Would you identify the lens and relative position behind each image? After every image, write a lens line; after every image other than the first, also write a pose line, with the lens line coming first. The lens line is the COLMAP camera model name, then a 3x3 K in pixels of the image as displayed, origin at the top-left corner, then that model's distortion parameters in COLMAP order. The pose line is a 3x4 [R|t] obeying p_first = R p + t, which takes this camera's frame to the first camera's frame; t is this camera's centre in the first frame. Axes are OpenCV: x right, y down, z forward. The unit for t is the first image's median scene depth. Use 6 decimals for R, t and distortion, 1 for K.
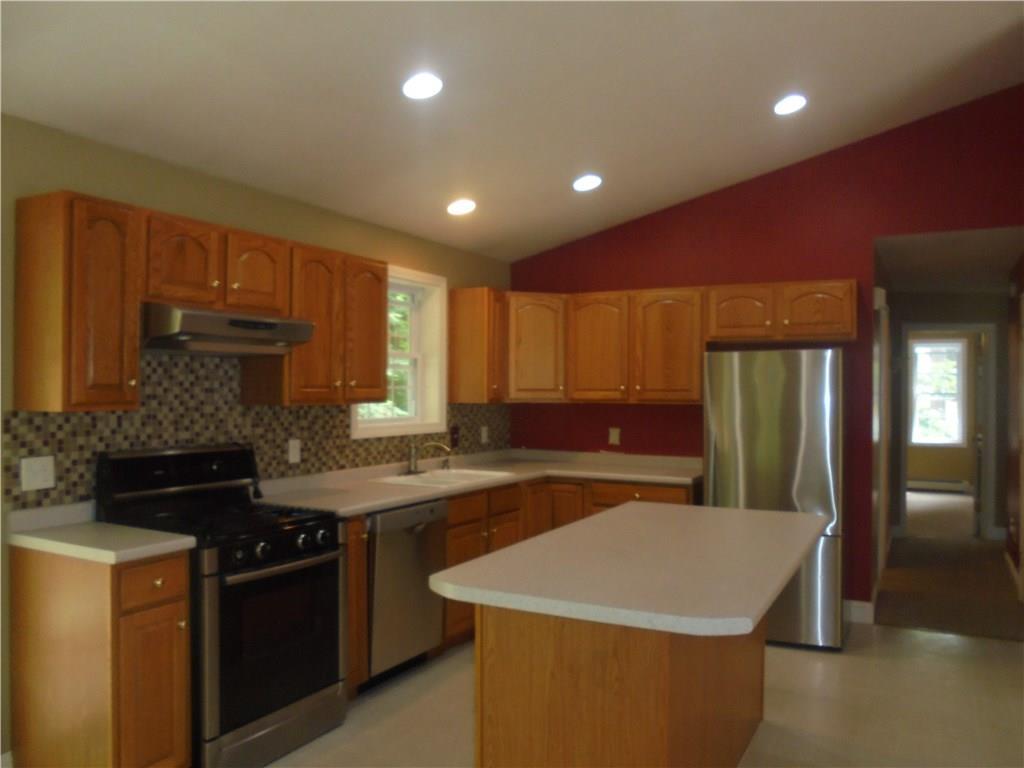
lens RADIAL K [[775.1, 0, 512.0], [0, 775.1, 384.0], [0, 0, 1]] dist [-0.121609, 0.003890]
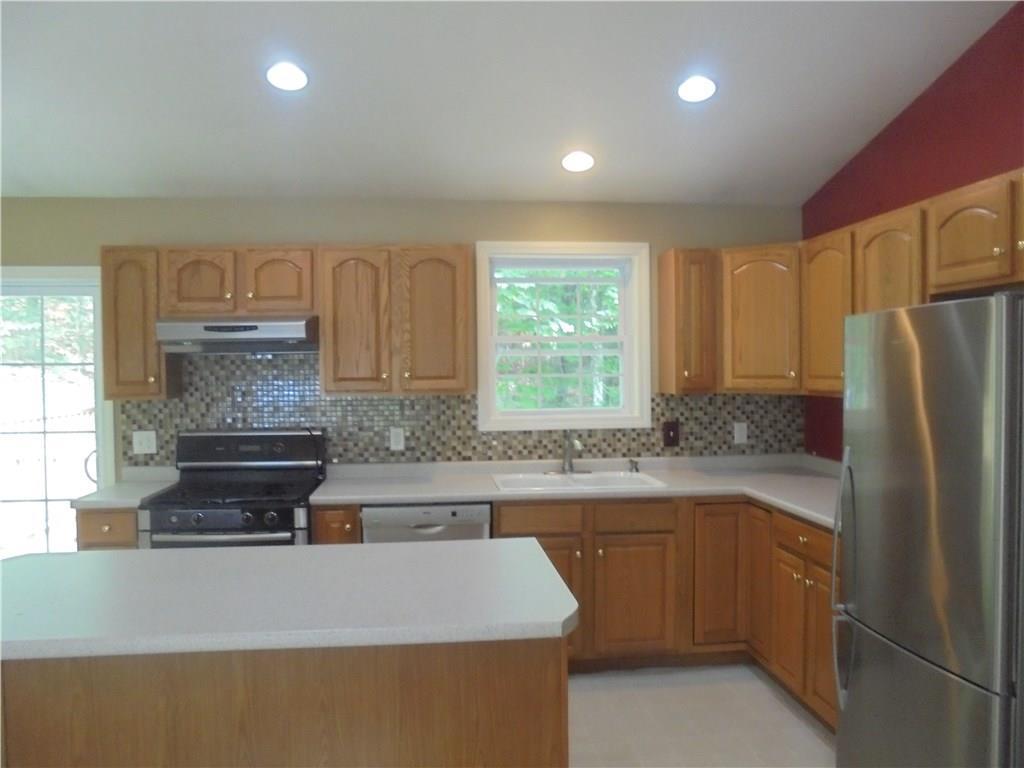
lens RADIAL K [[775.1, 0, 512.0], [0, 775.1, 384.0], [0, 0, 1]] dist [-0.121609, 0.003890]
pose [[0.565546, 0.006317, -0.824692, 0.646524], [0.018137, 0.999634, 0.020094, -0.005939], [0.824517, -0.026322, 0.565225, 0.510711]]
